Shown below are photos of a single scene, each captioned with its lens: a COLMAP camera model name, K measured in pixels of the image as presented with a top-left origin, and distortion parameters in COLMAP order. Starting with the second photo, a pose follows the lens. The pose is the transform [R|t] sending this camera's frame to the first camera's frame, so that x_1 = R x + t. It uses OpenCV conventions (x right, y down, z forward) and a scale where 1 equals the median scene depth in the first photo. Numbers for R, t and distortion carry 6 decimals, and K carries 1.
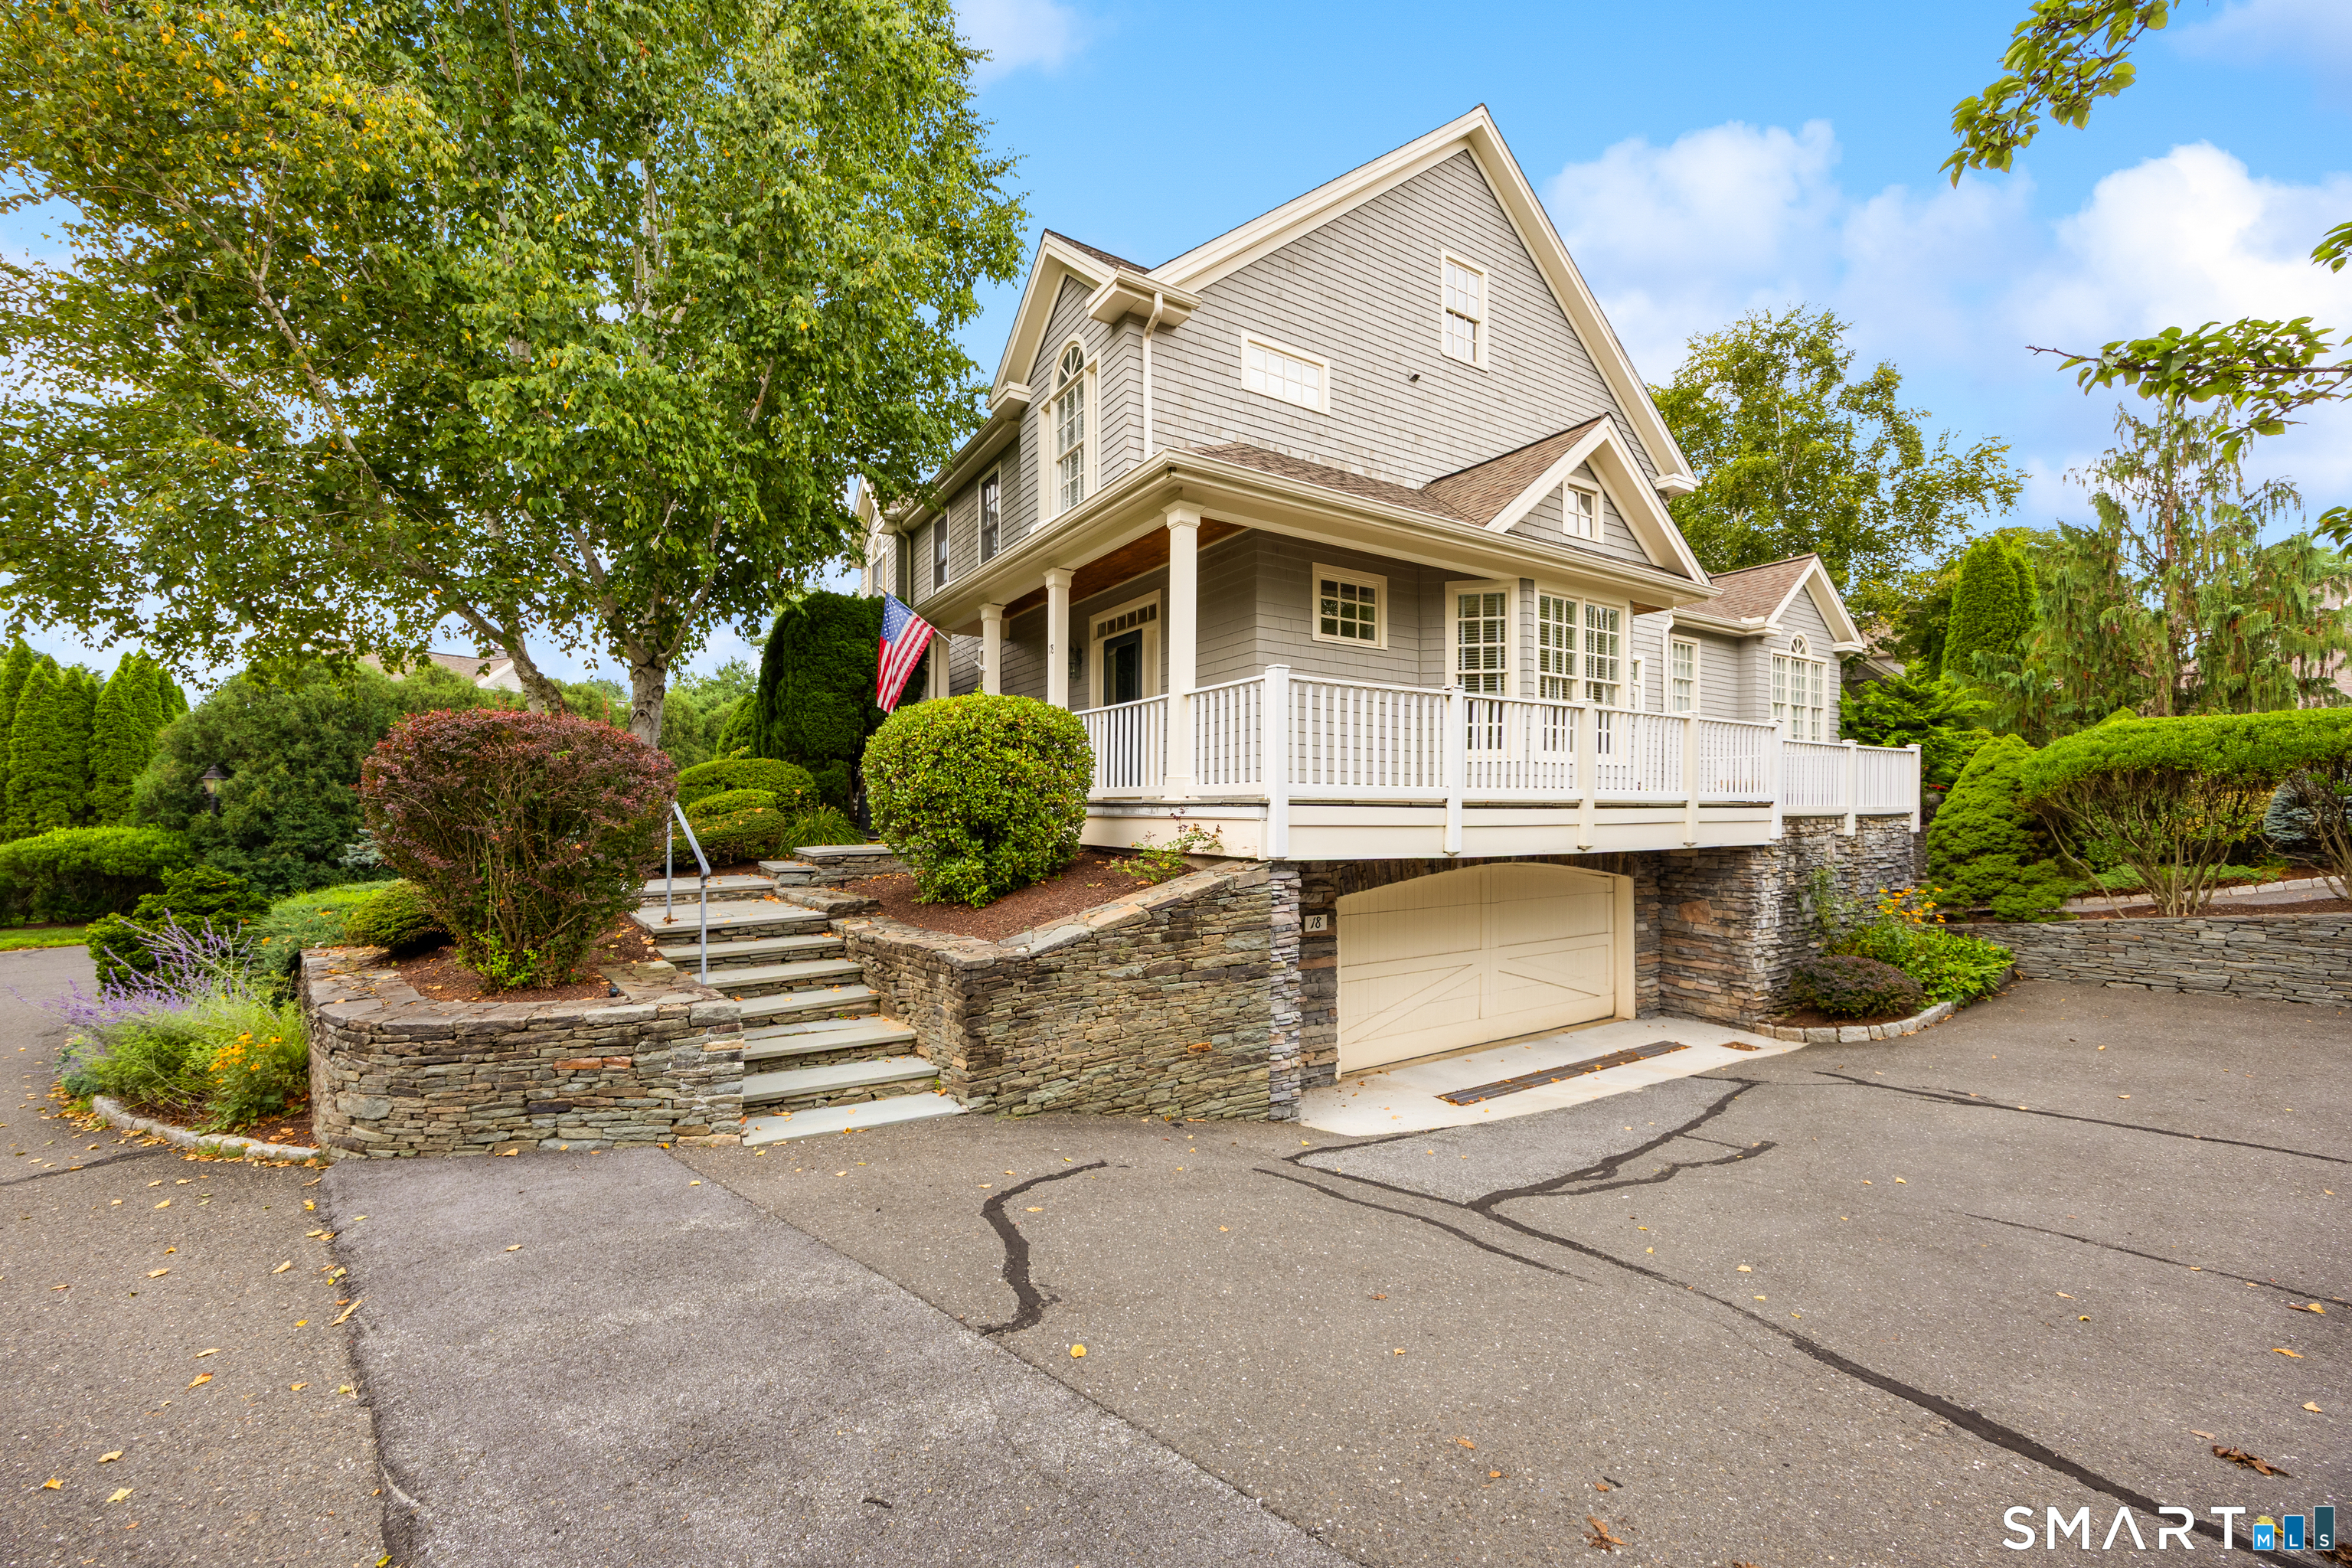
lens RADIAL K [[910.9, 0, 1172.8], [0, 910.9, 794.1], [0, 0, 1]] dist [0.001100, -0.000032]
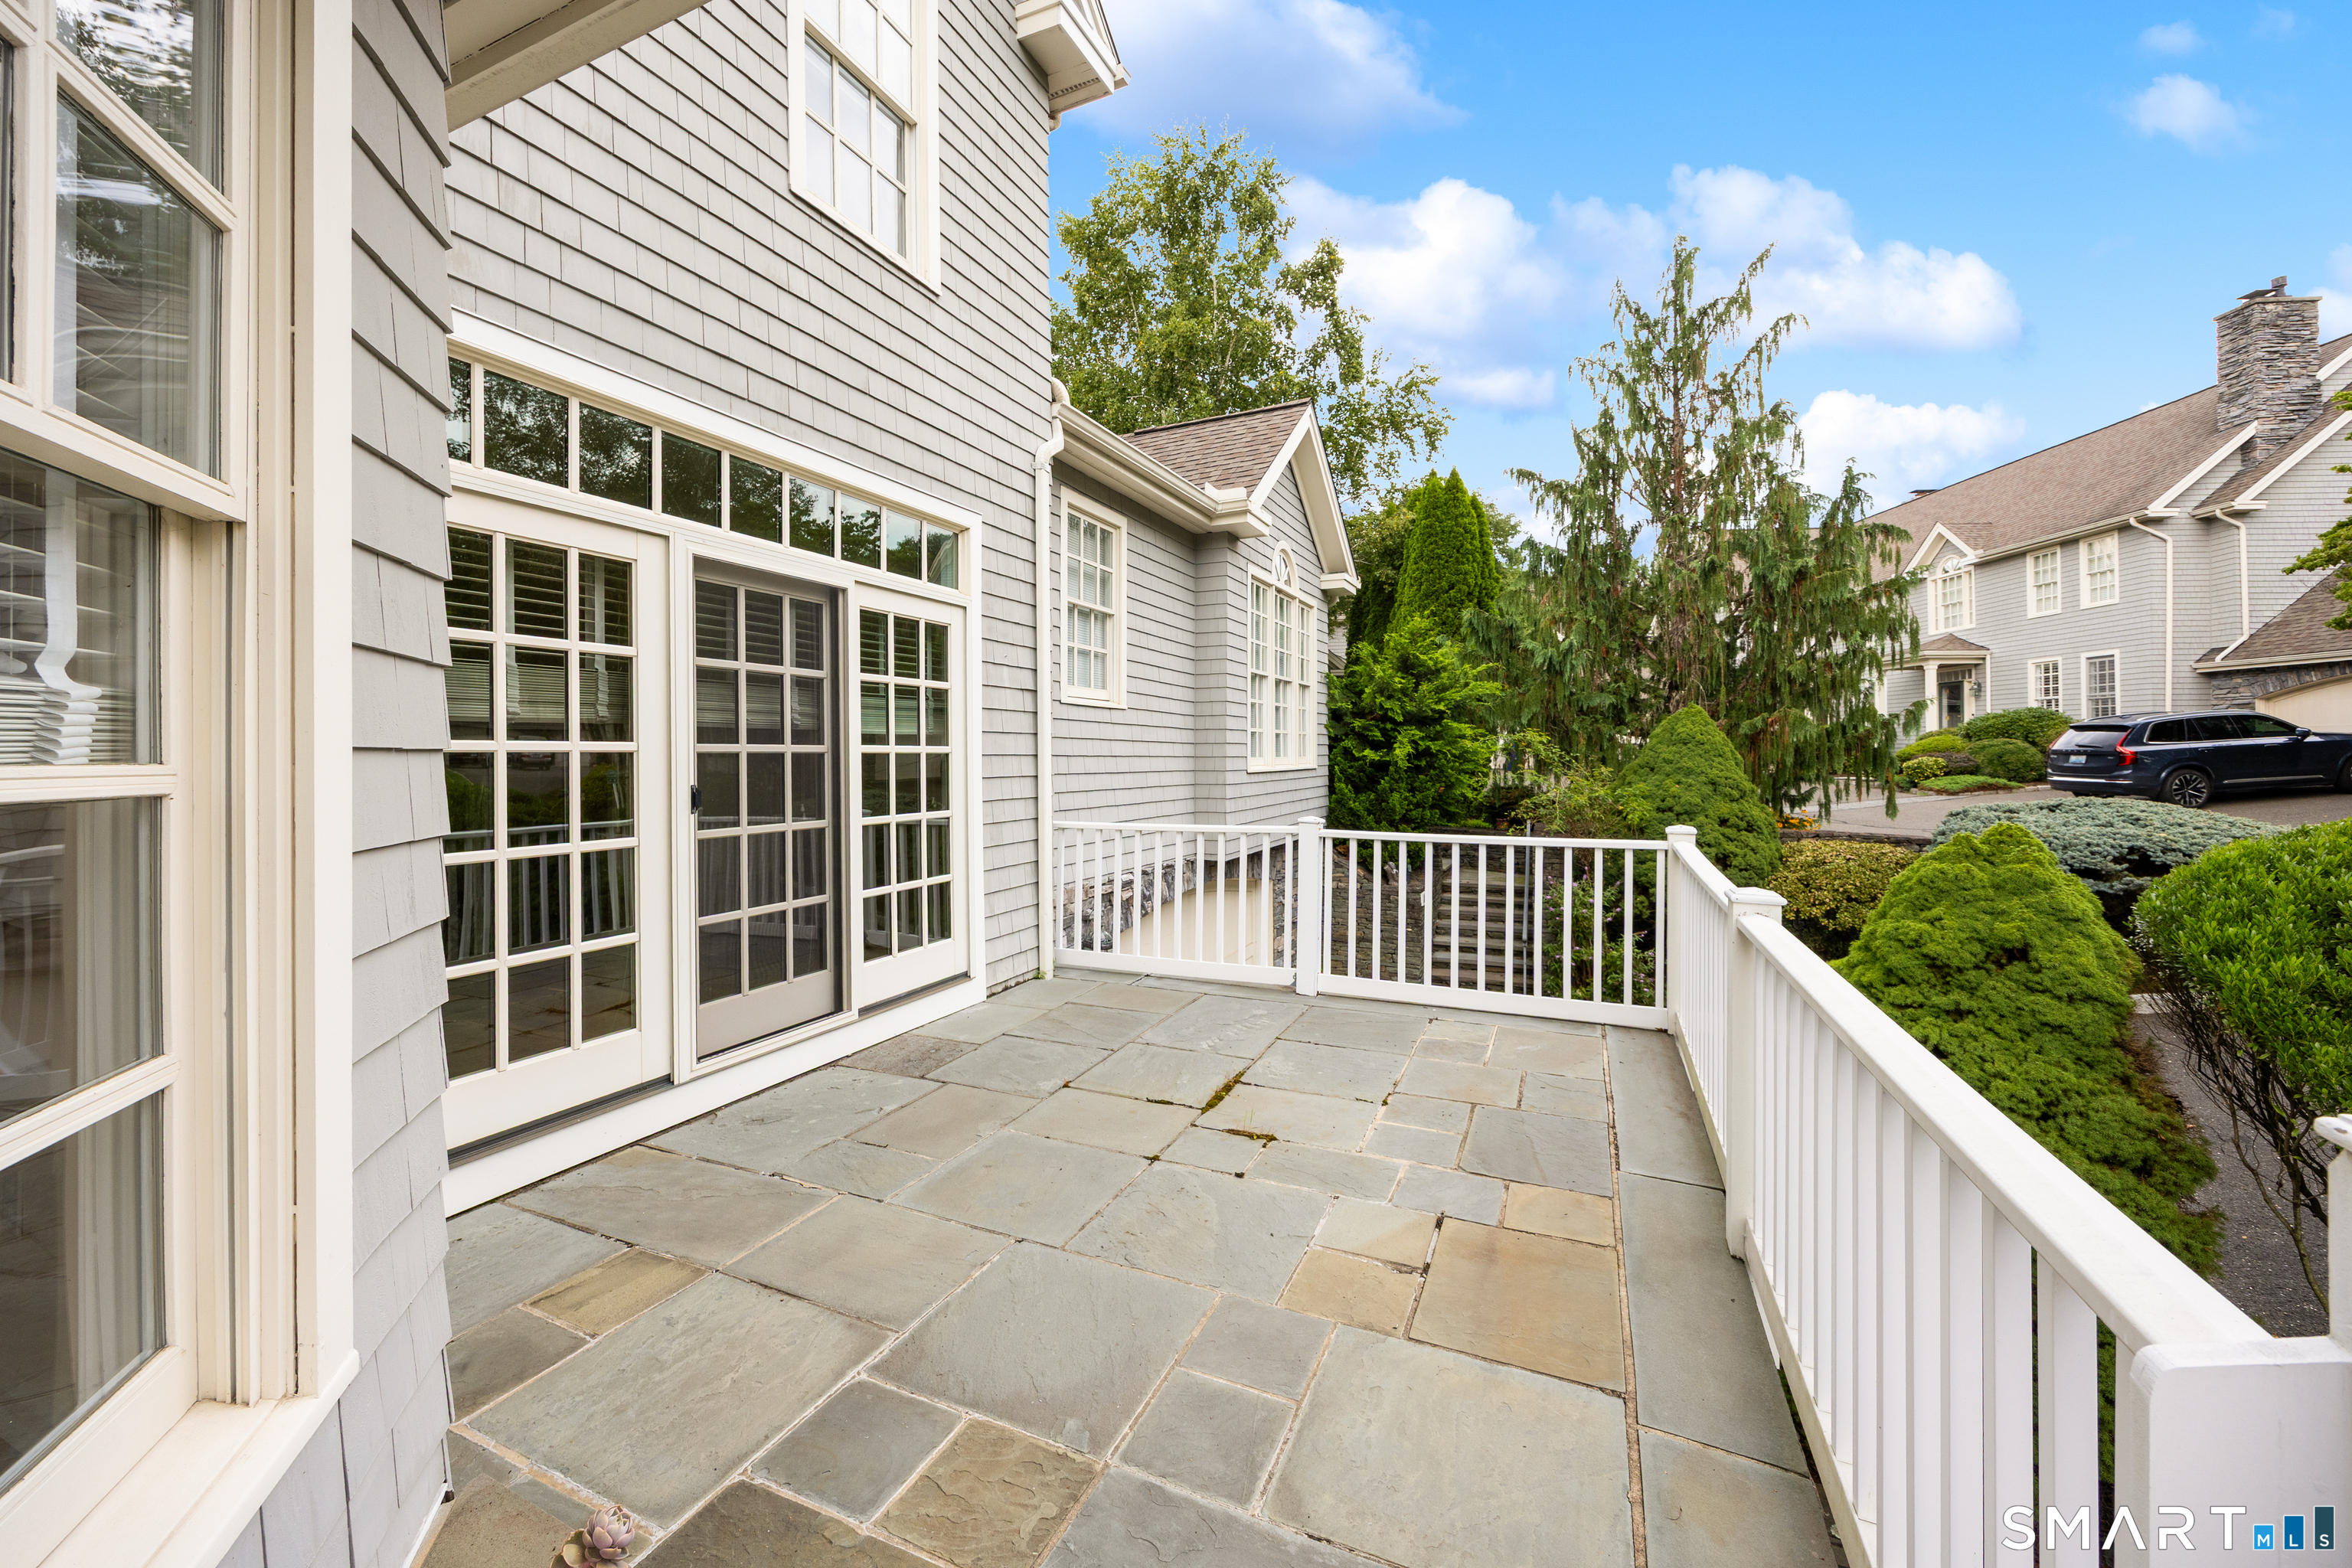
lens RADIAL K [[910.9, 0, 1177.8], [0, 910.9, 777.3], [0, 0, 1]] dist [0.001100, -0.000032]
pose [[0.834414, -0.024307, 0.550602, 0.230390], [0.003484, 0.999240, 0.038833, -0.041723], [-0.551128, -0.030485, 0.833864, 0.400906]]
